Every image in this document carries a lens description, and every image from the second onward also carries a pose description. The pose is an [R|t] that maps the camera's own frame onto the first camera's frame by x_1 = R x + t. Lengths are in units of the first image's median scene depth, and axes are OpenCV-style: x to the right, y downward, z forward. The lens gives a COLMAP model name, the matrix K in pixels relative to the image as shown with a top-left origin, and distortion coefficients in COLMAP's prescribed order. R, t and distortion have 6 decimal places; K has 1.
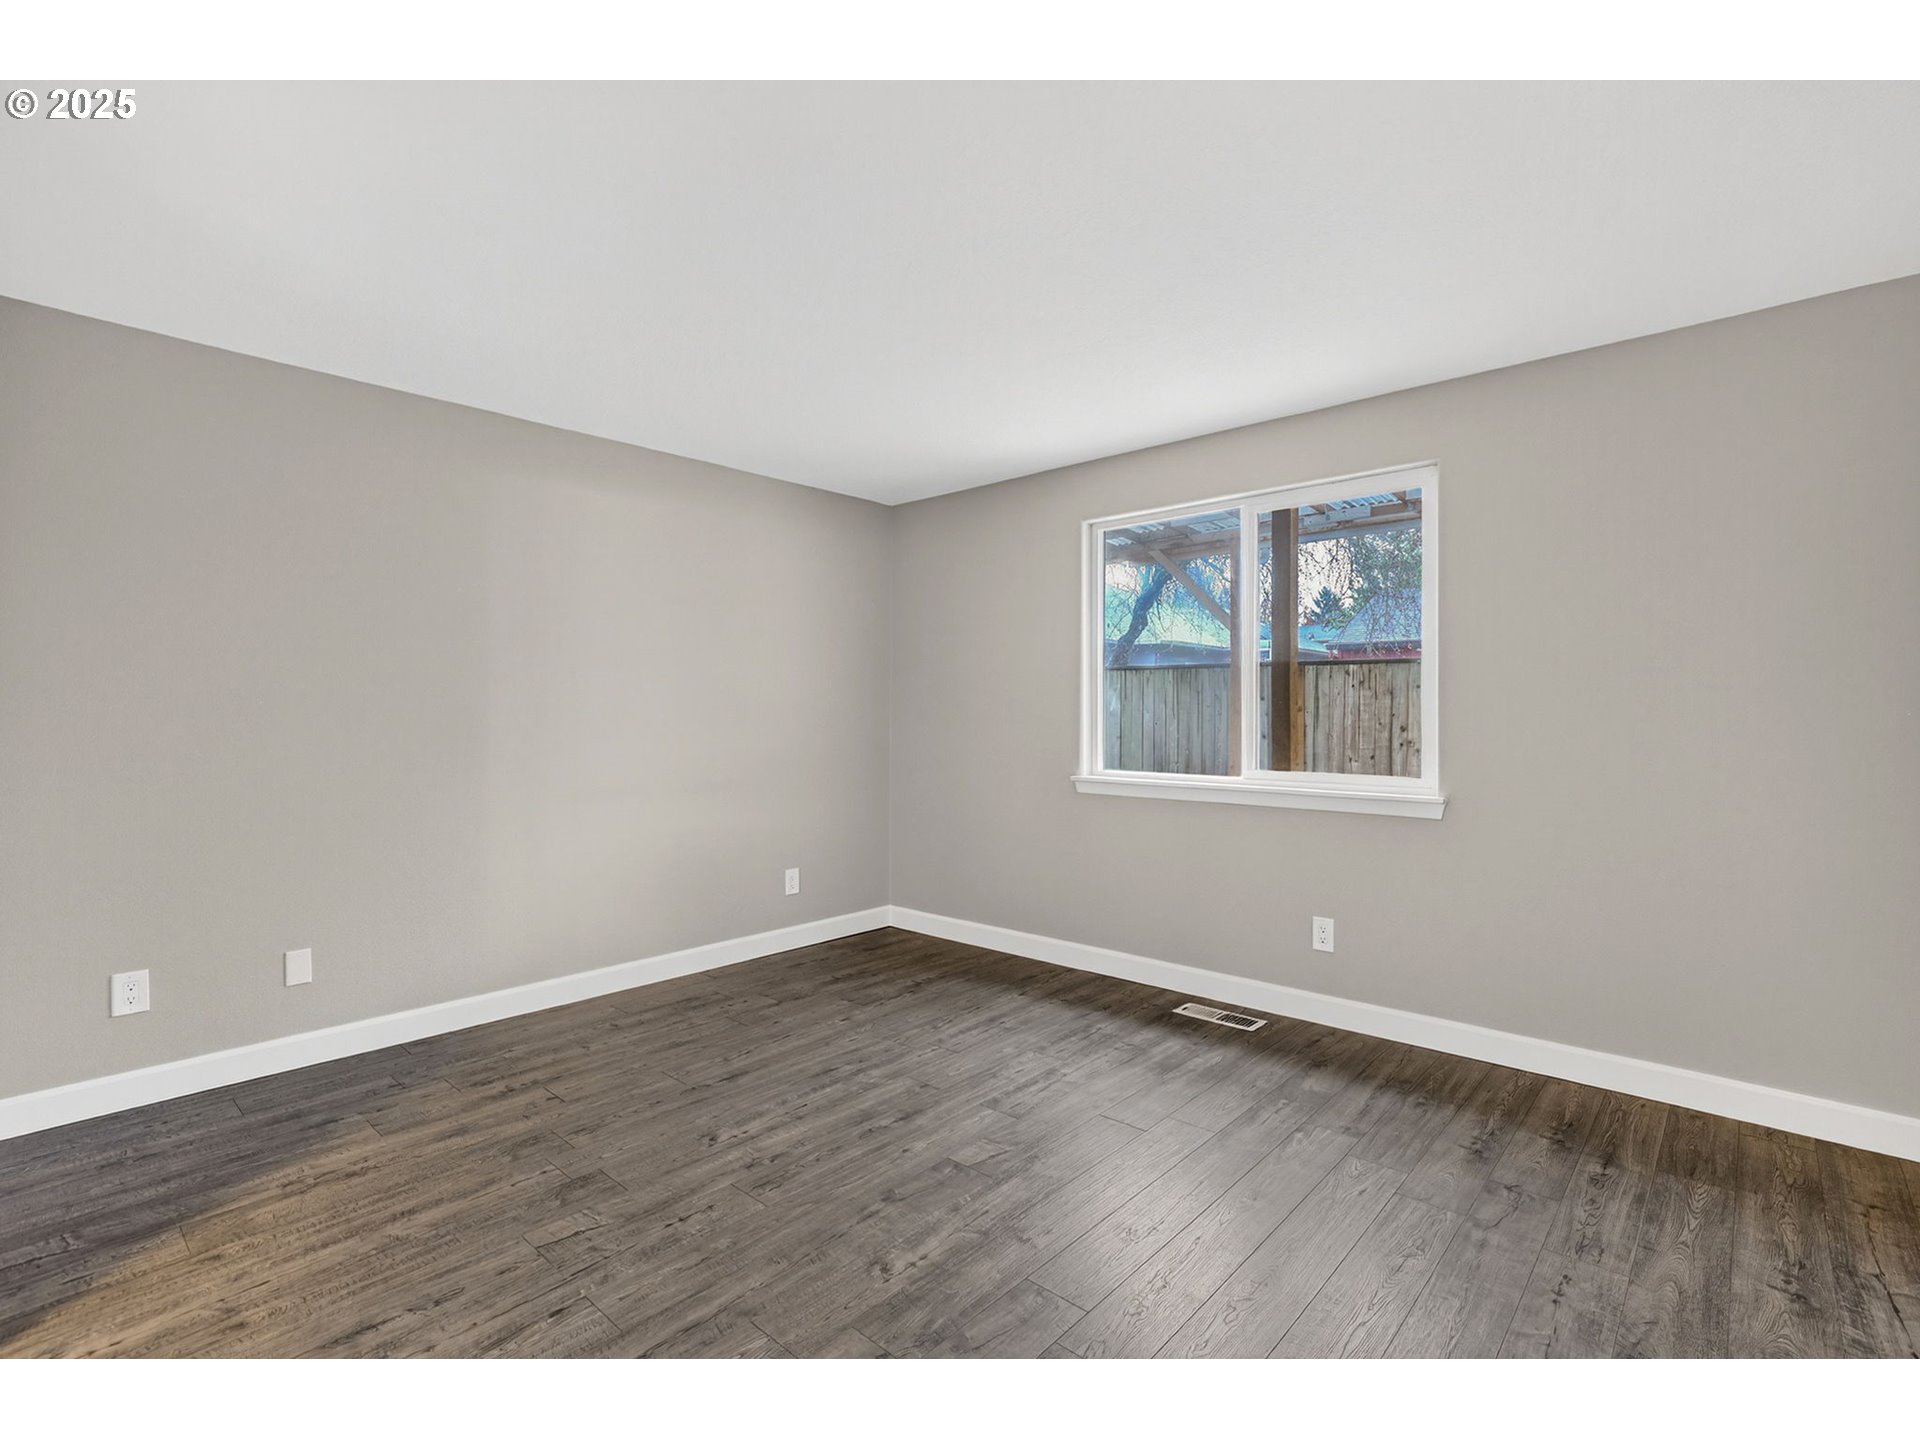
lens RADIAL K [[868.6, 0, 954.2], [0, 868.6, 696.4], [0, 0, 1]] dist [-0.012861, 0.001036]
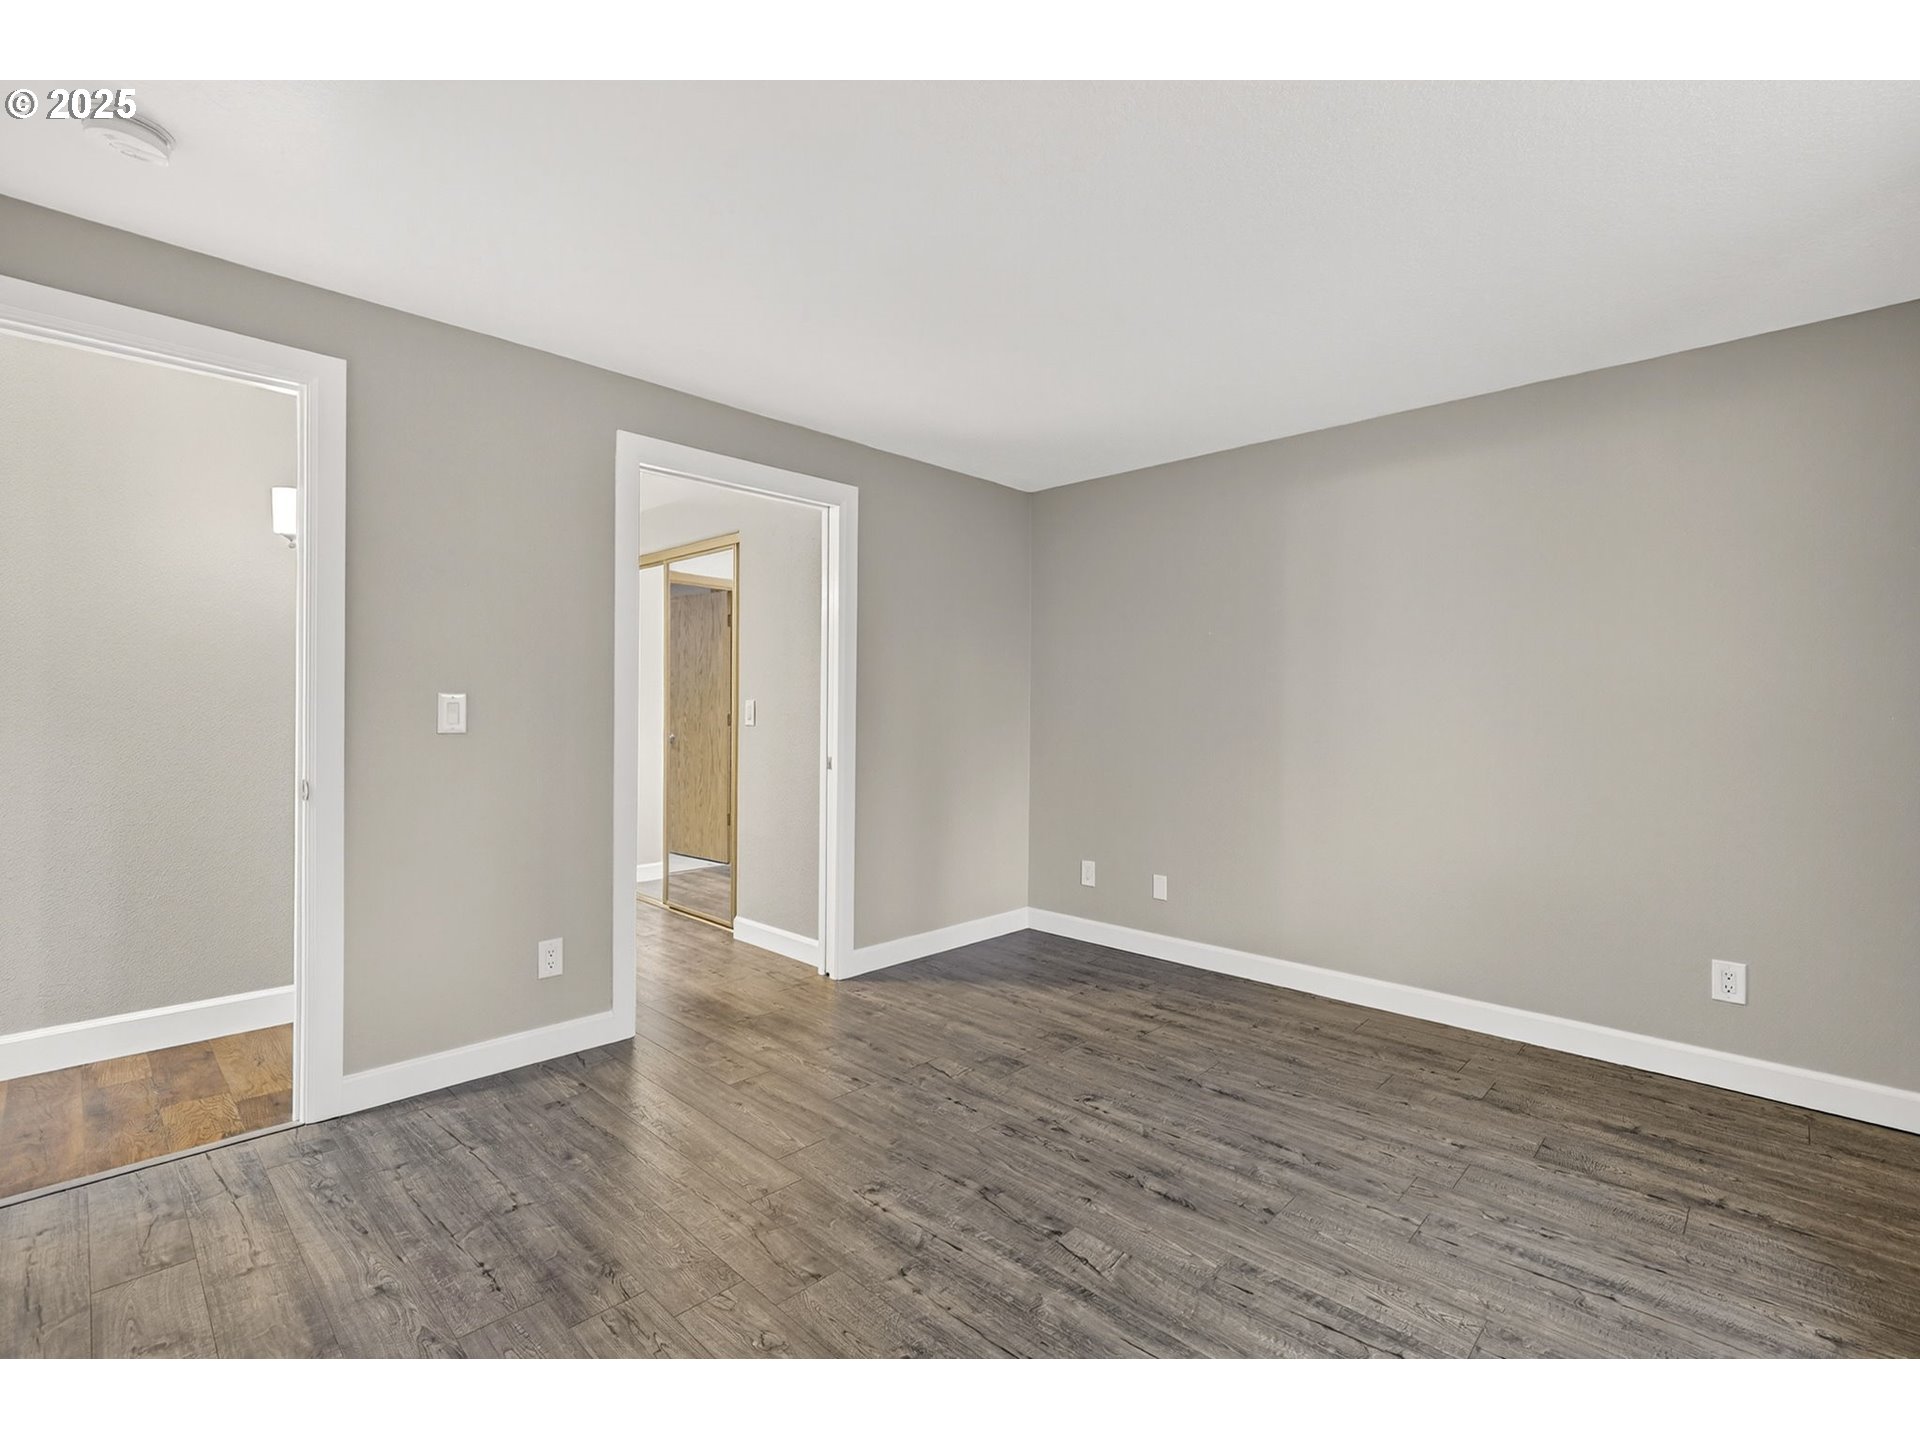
lens RADIAL K [[869.6, 0, 955.0], [0, 869.6, 712.5], [0, 0, 1]] dist [-0.014687, 0.005210]
pose [[-0.019928, 0.006270, -0.999782, 0.683422], [0.016147, 0.999852, 0.005949, 0.020609], [0.999671, -0.016025, -0.020026, 0.743718]]
